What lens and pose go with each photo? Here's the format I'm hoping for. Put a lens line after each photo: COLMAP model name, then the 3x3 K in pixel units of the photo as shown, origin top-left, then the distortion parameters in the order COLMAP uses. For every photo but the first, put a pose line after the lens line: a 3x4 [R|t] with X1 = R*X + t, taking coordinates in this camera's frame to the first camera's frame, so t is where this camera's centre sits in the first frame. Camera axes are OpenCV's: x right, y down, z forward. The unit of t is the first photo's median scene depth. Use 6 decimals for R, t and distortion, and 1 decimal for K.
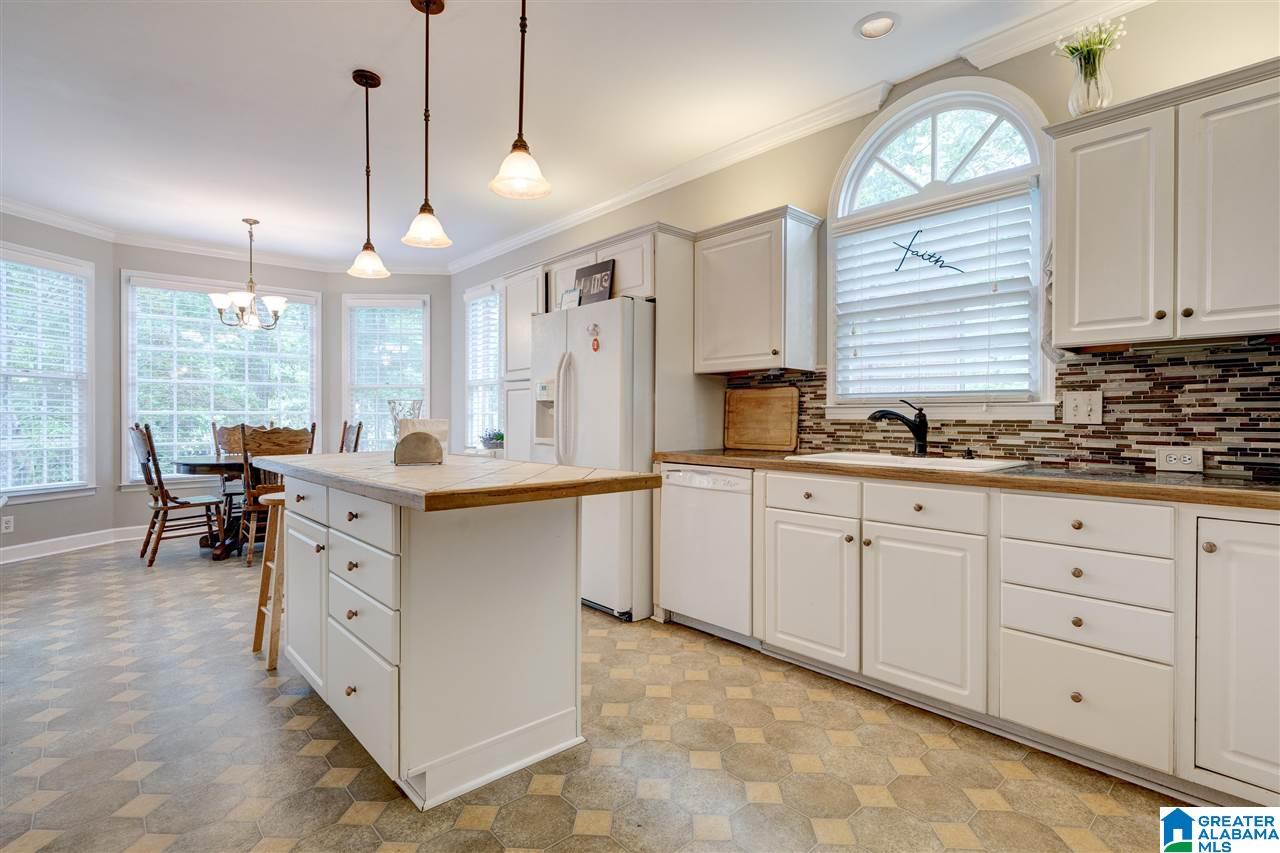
lens RADIAL K [[619.3, 0, 640.9], [0, 619.3, 419.4], [0, 0, 1]] dist [-0.009130, 0.000563]
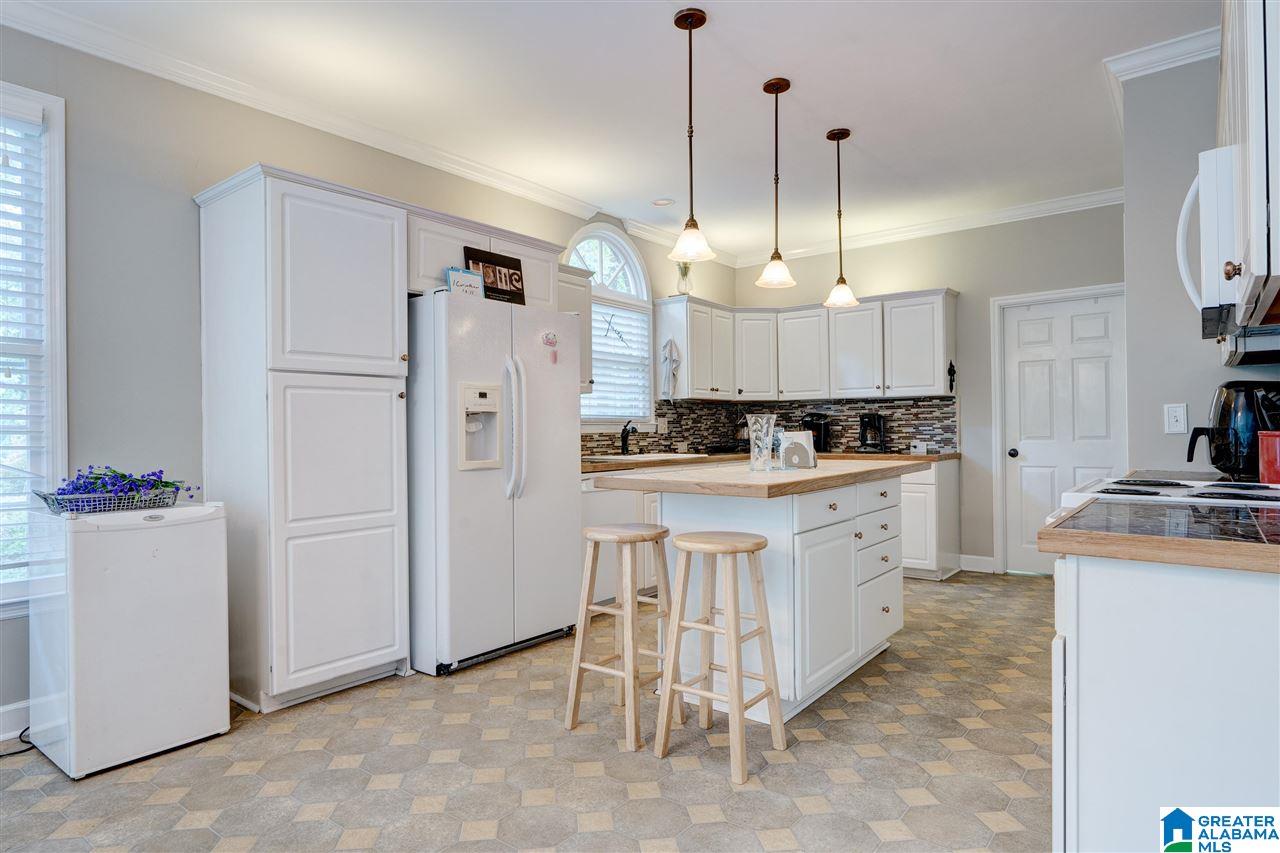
lens RADIAL K [[743.5, 0, 640.0], [0, 743.5, 426.5], [0, 0, 1]] dist [-0.001773, -0.000471]
pose [[-0.190122, 0.009244, 0.981717, -1.740642], [0.019706, 0.999790, -0.005598, -0.004005], [-0.981563, 0.018281, -0.190264, 1.566337]]
